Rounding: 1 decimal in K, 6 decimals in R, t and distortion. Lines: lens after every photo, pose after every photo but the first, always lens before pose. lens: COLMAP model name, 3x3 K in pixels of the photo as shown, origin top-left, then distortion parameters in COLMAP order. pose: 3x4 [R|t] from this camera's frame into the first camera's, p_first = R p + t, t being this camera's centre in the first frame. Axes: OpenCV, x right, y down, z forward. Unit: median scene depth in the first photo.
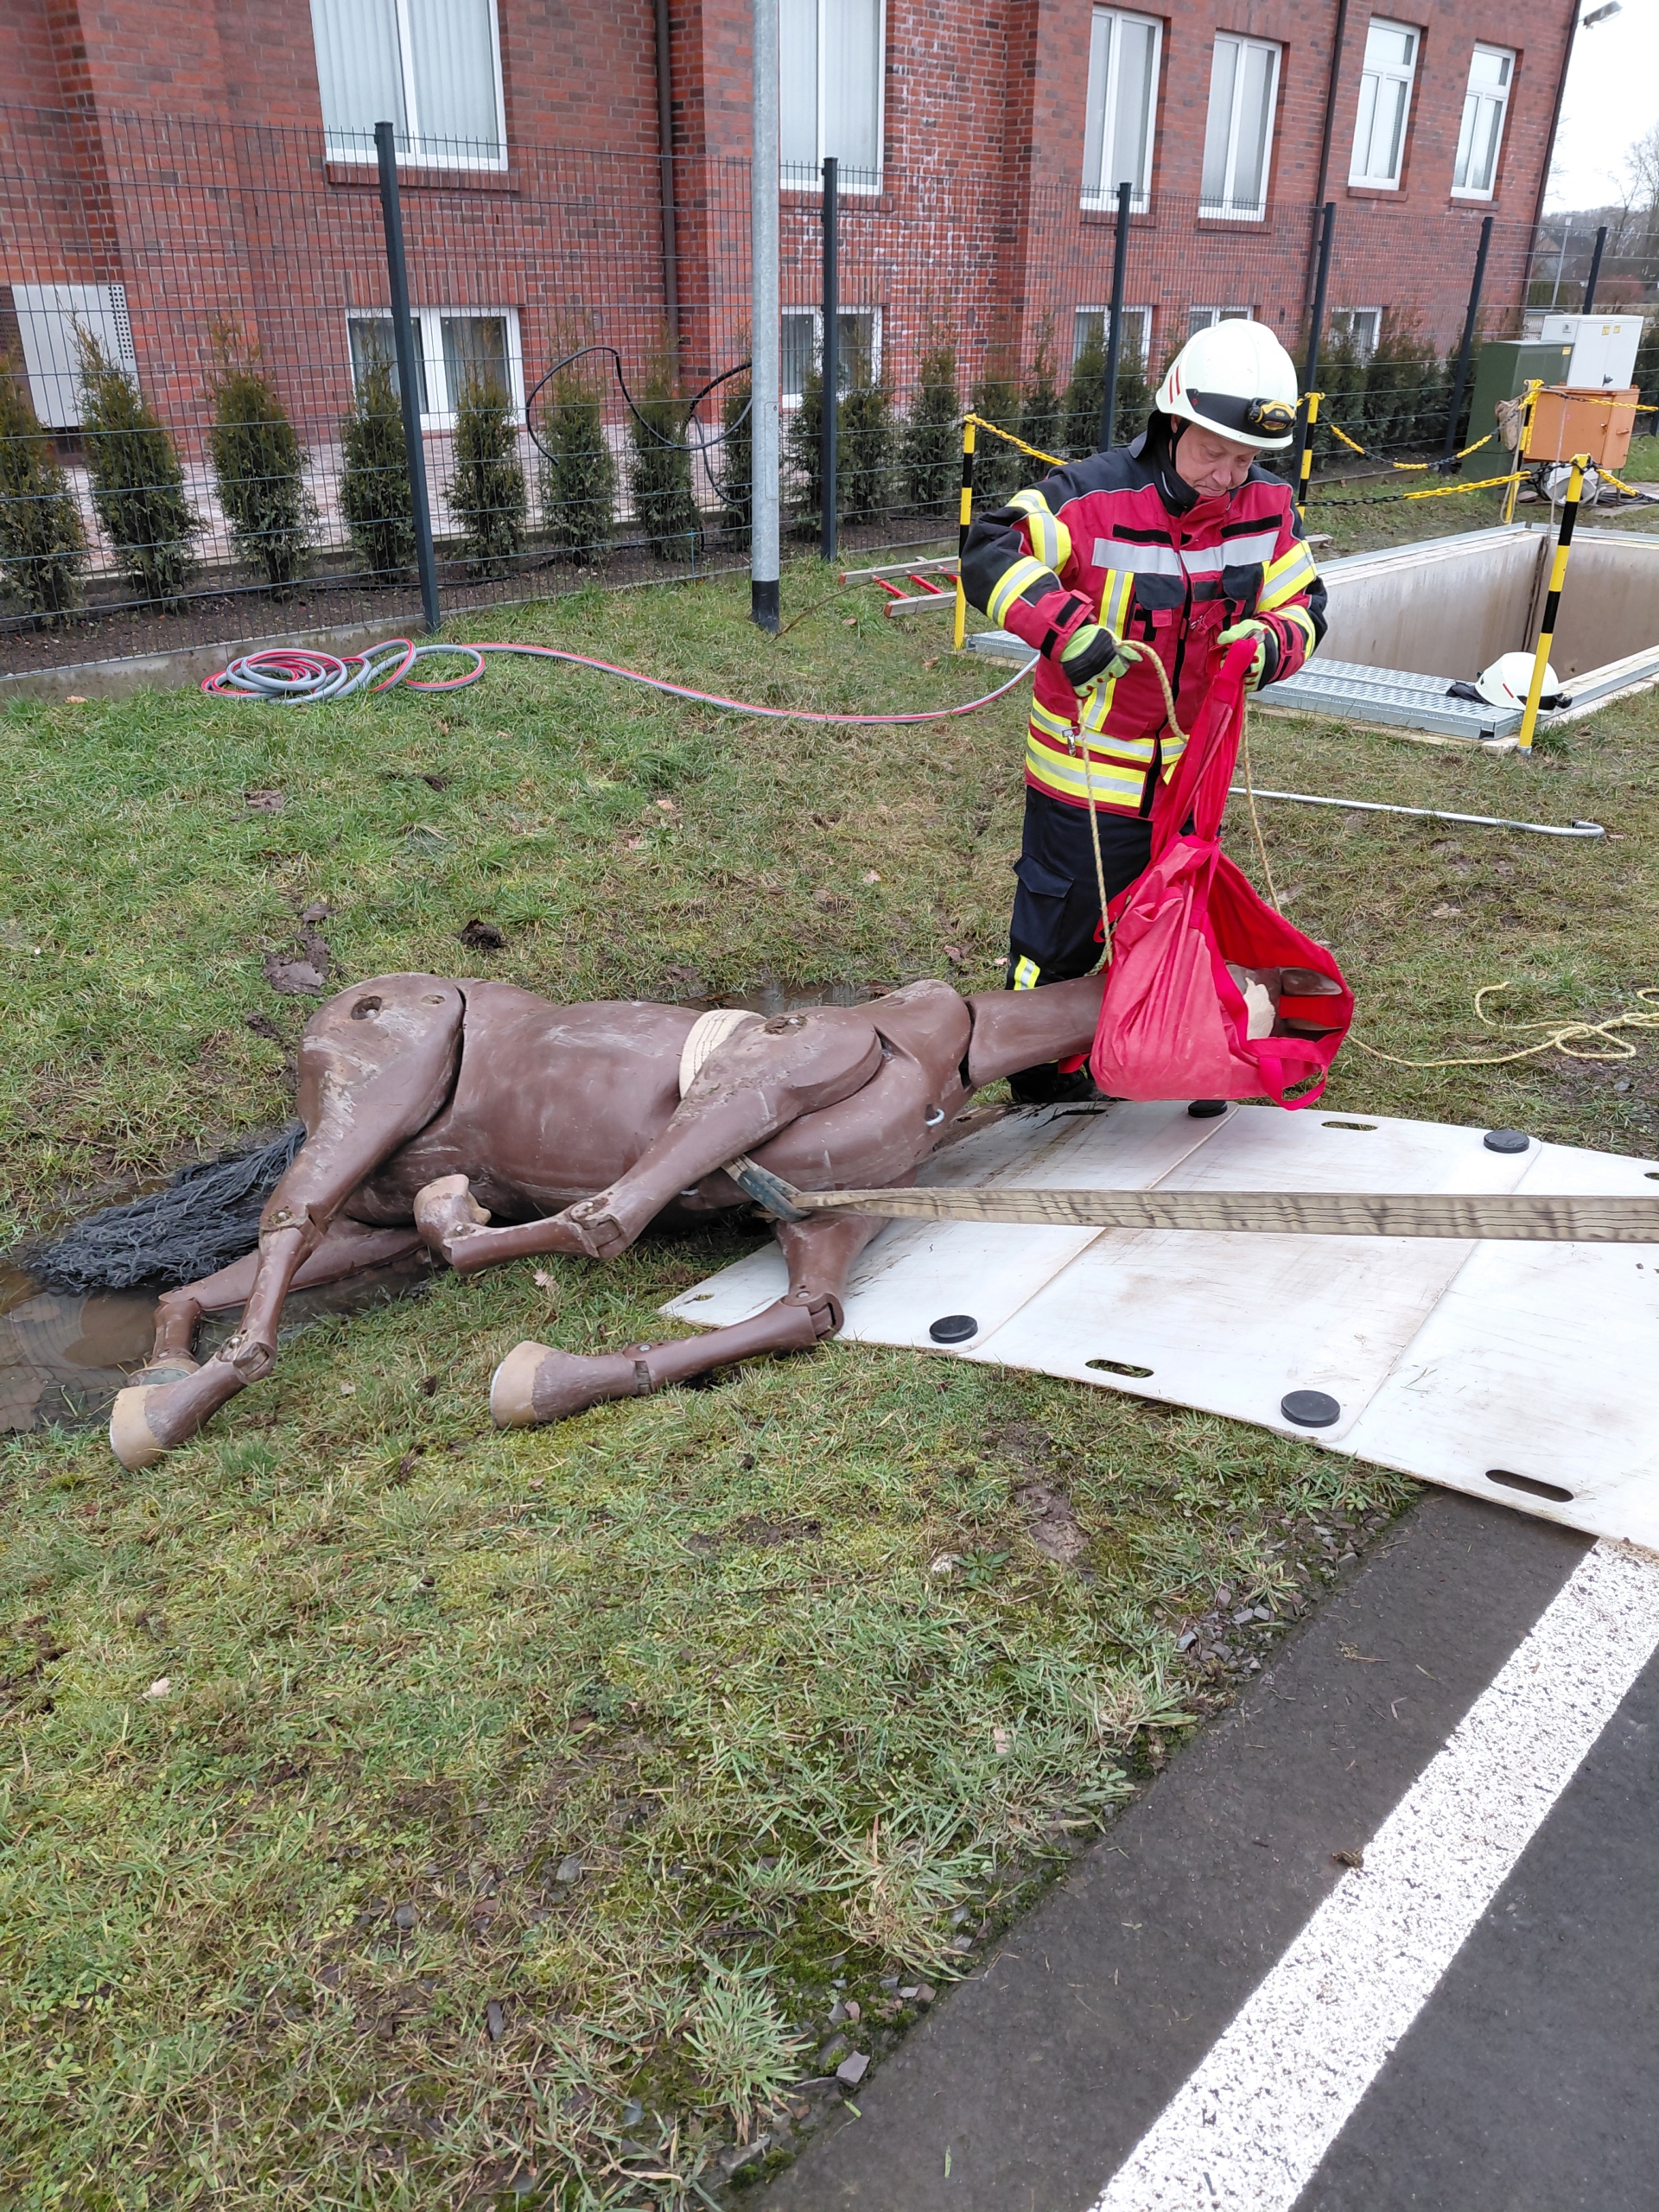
lens RADIAL K [[1510.6, 0, 831.4], [0, 1510.6, 1047.7], [0, 0, 1]] dist [-0.000765, -0.028899]
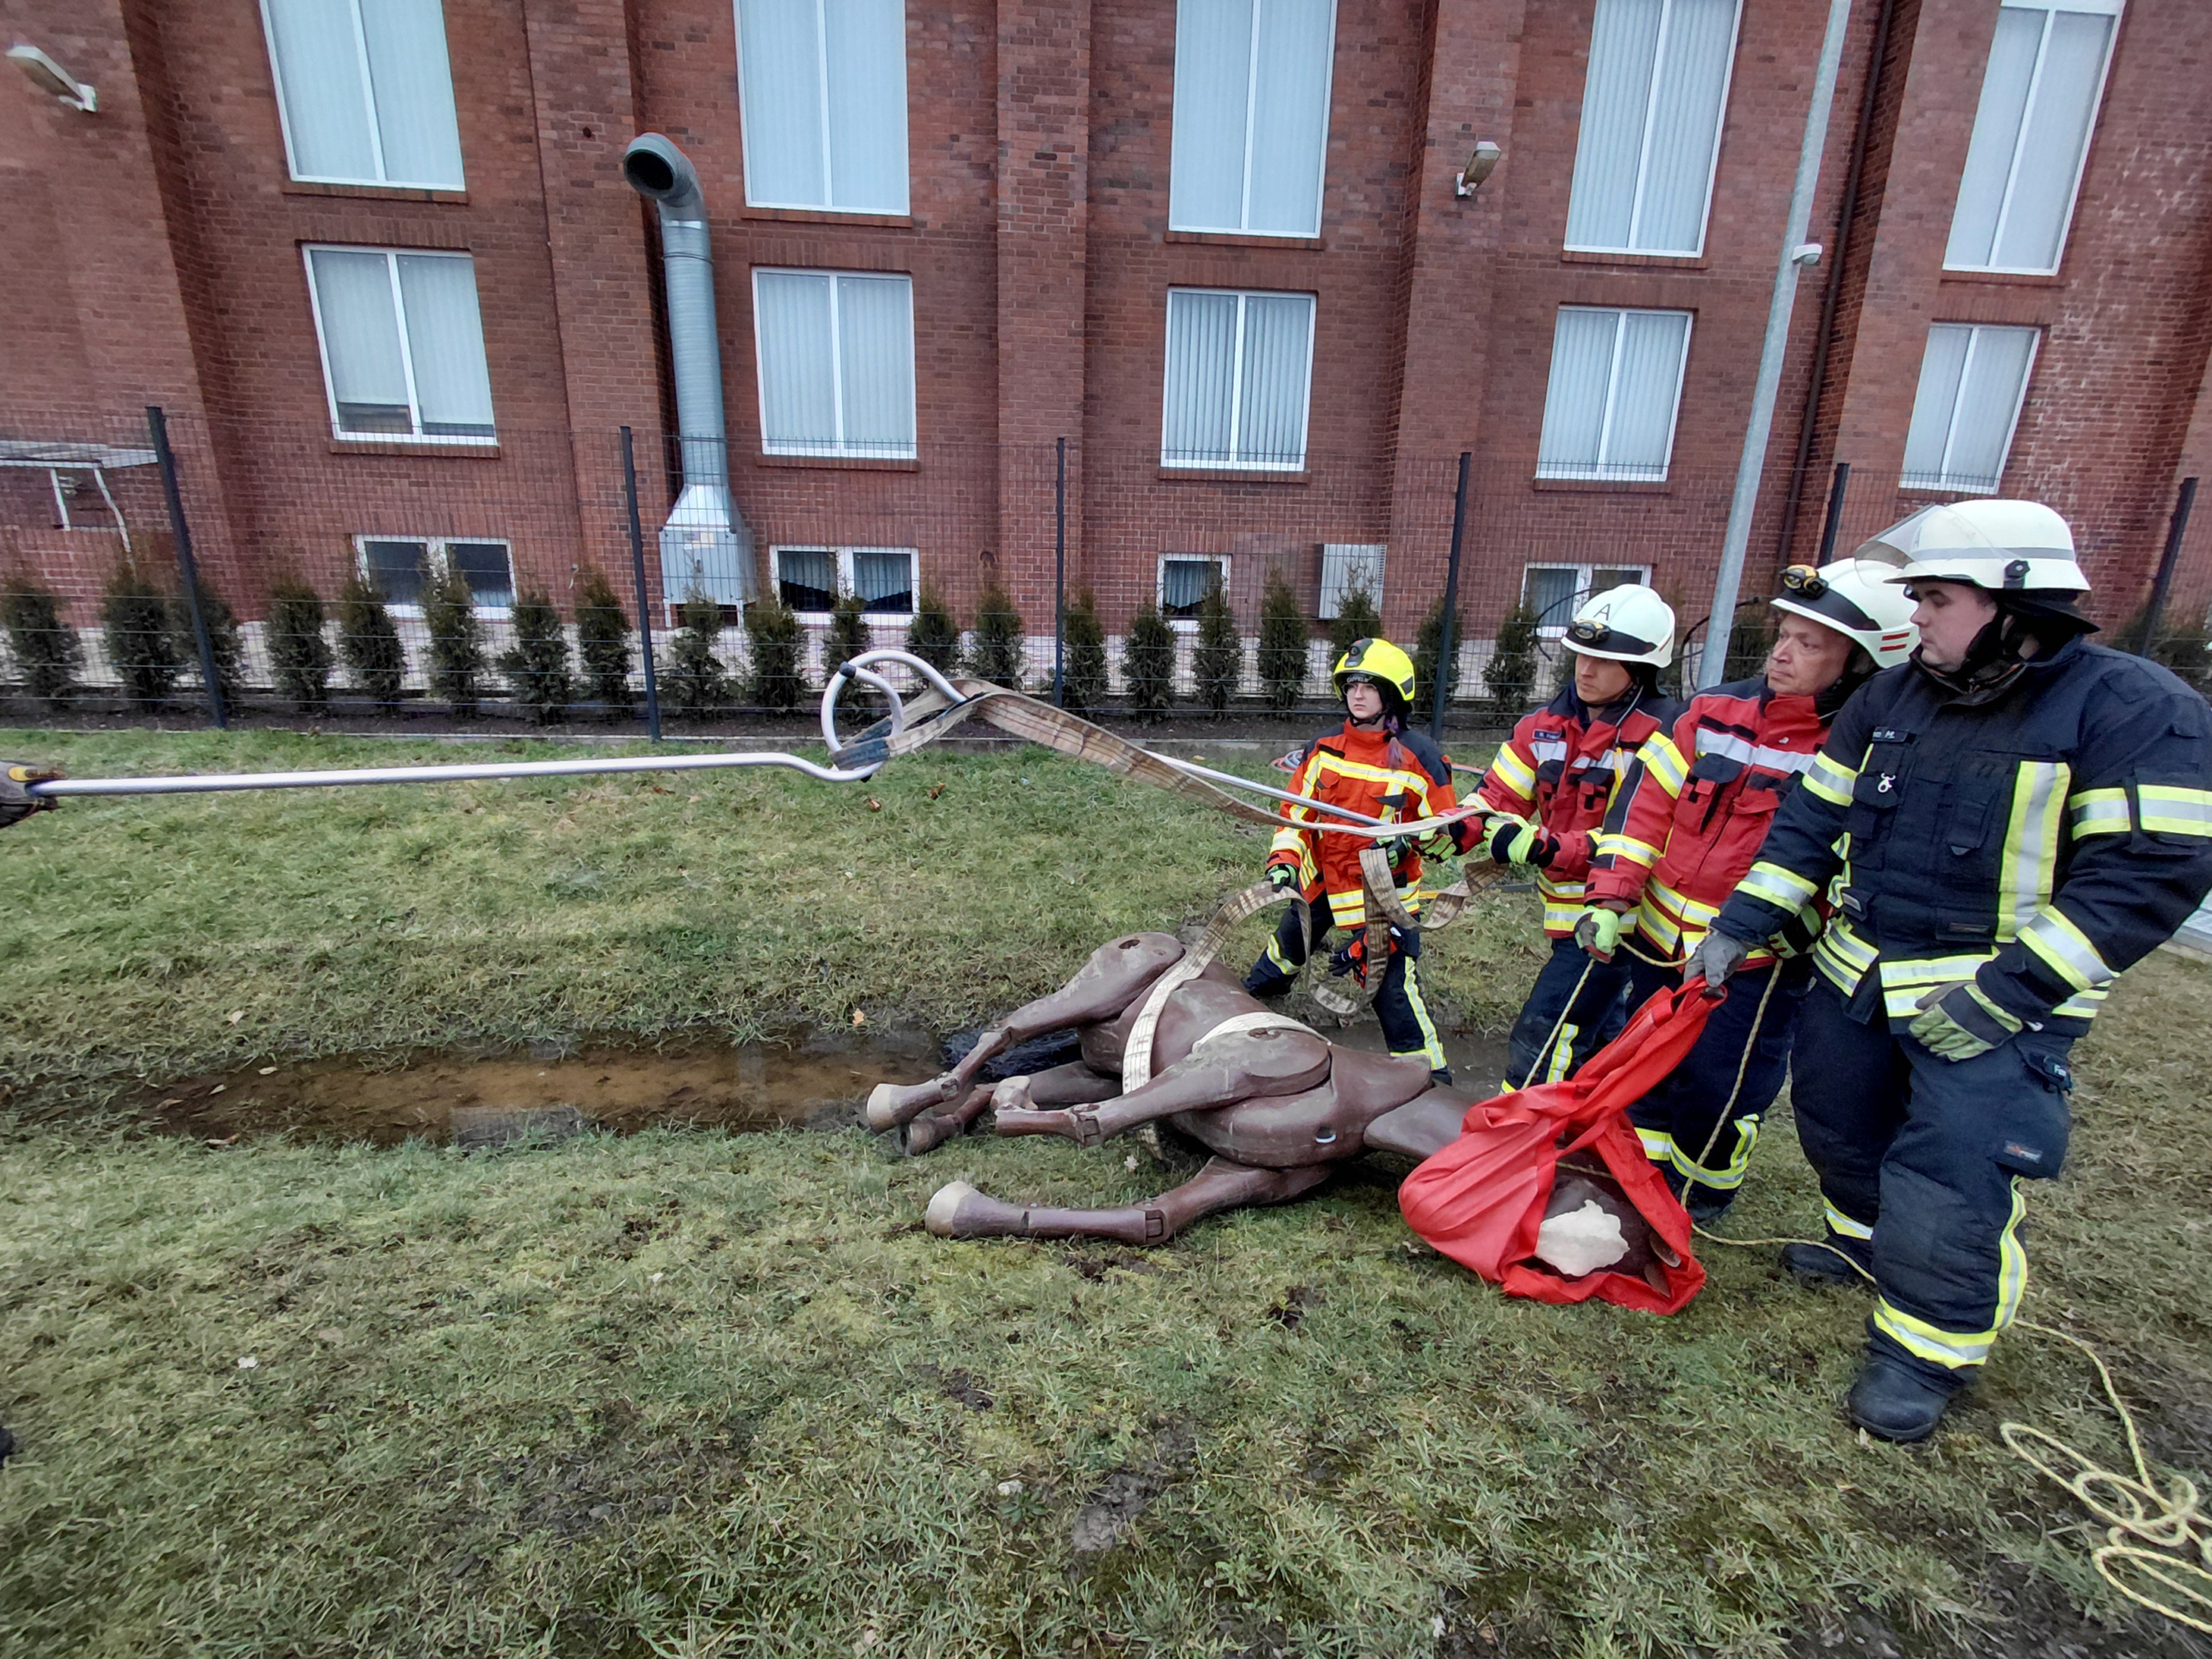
lens RADIAL K [[949.7, 0, 1106.0], [0, 949.7, 829.5], [0, 0, 1]] dist [-0.010010, -0.000318]
pose [[0.765752, 0.194846, -0.612910, 0.100621], [-0.301650, 0.950487, -0.074710, -0.027395], [0.568007, 0.242094, 0.786612, 0.060329]]
